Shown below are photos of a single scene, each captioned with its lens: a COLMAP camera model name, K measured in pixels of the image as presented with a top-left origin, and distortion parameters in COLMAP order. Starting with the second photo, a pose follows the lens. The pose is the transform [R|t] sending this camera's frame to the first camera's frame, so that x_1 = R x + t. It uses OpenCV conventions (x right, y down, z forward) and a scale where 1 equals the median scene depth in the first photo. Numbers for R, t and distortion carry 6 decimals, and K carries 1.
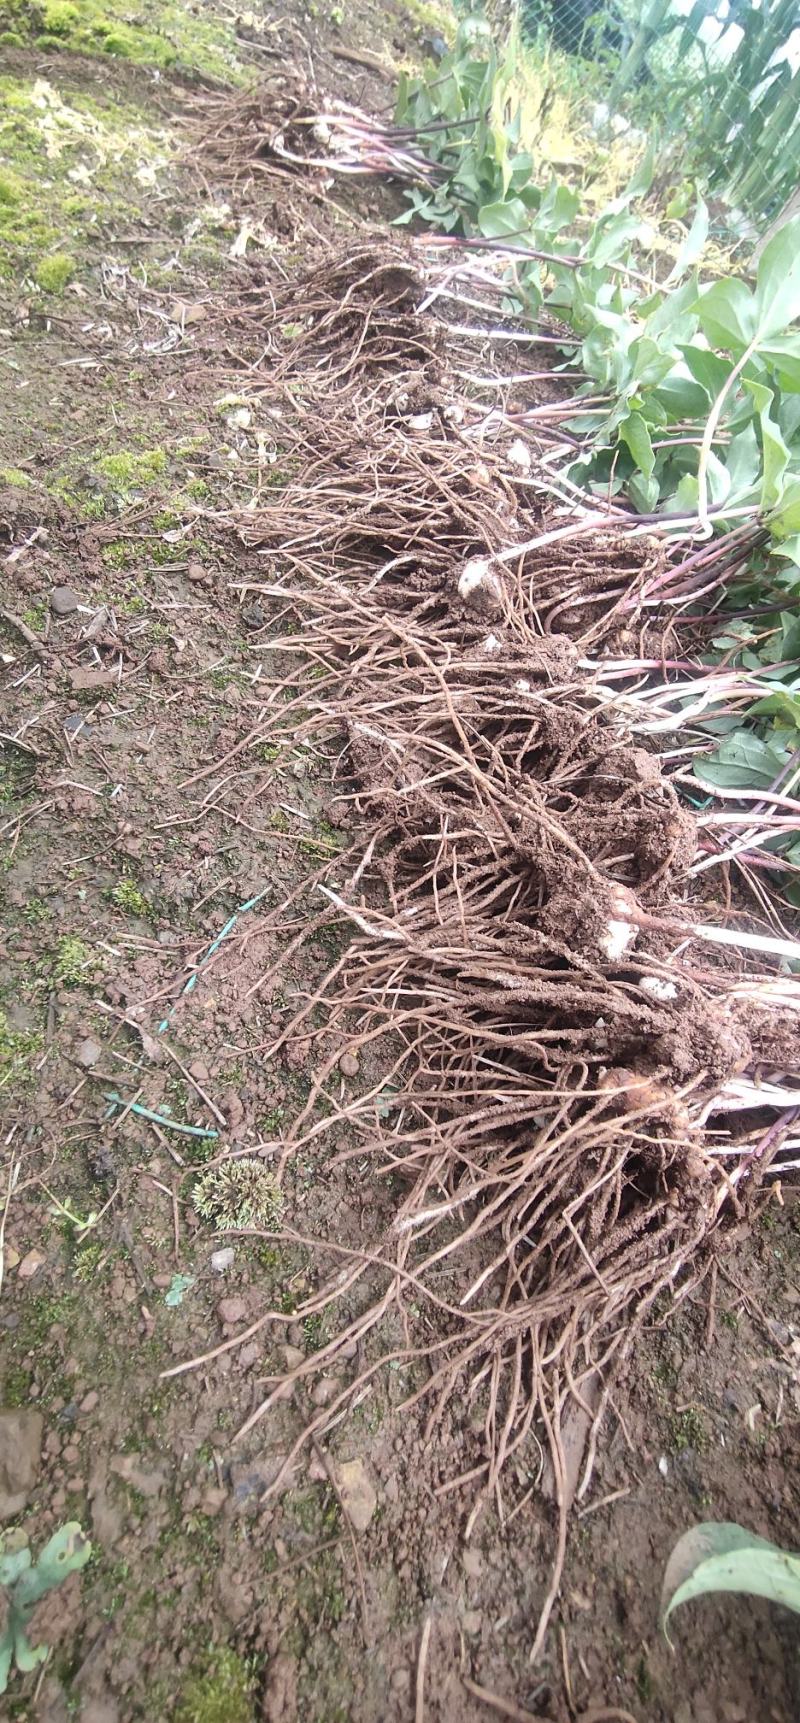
lens RADIAL K [[835.3, 0, 384.5], [0, 835.3, 833.2], [0, 0, 1]] dist [-0.077108, 0.058419]
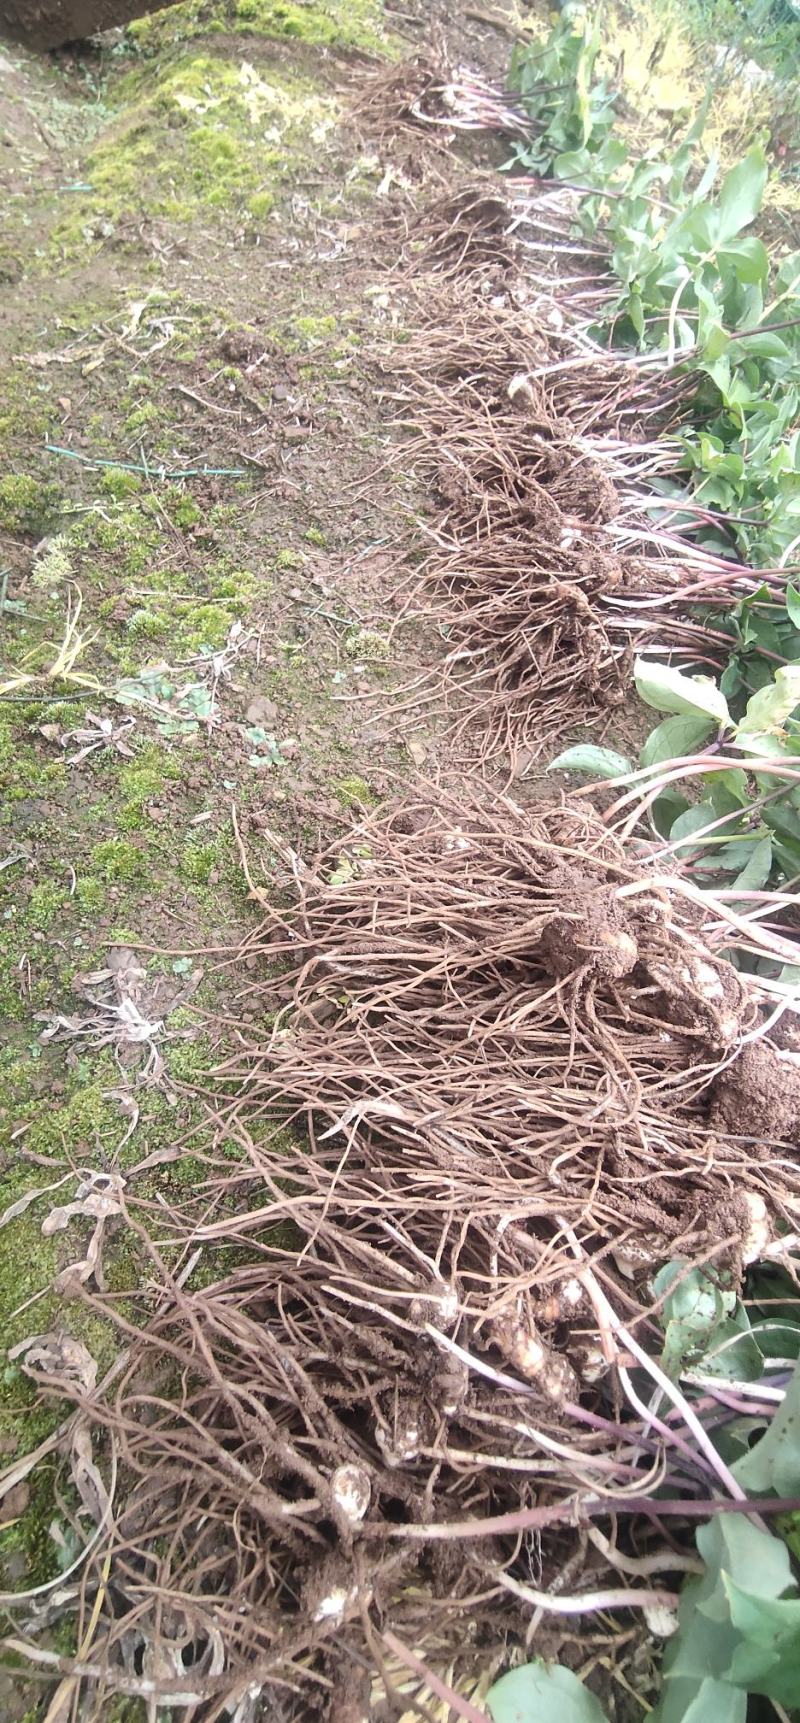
lens RADIAL K [[835.3, 0, 384.5], [0, 835.3, 833.2], [0, 0, 1]] dist [-0.077108, 0.058419]
pose [[0.992570, 0.070827, -0.098936, 0.046796], [-0.066798, 0.996819, 0.043465, 0.376912], [0.101699, -0.036534, 0.994144, -0.499690]]
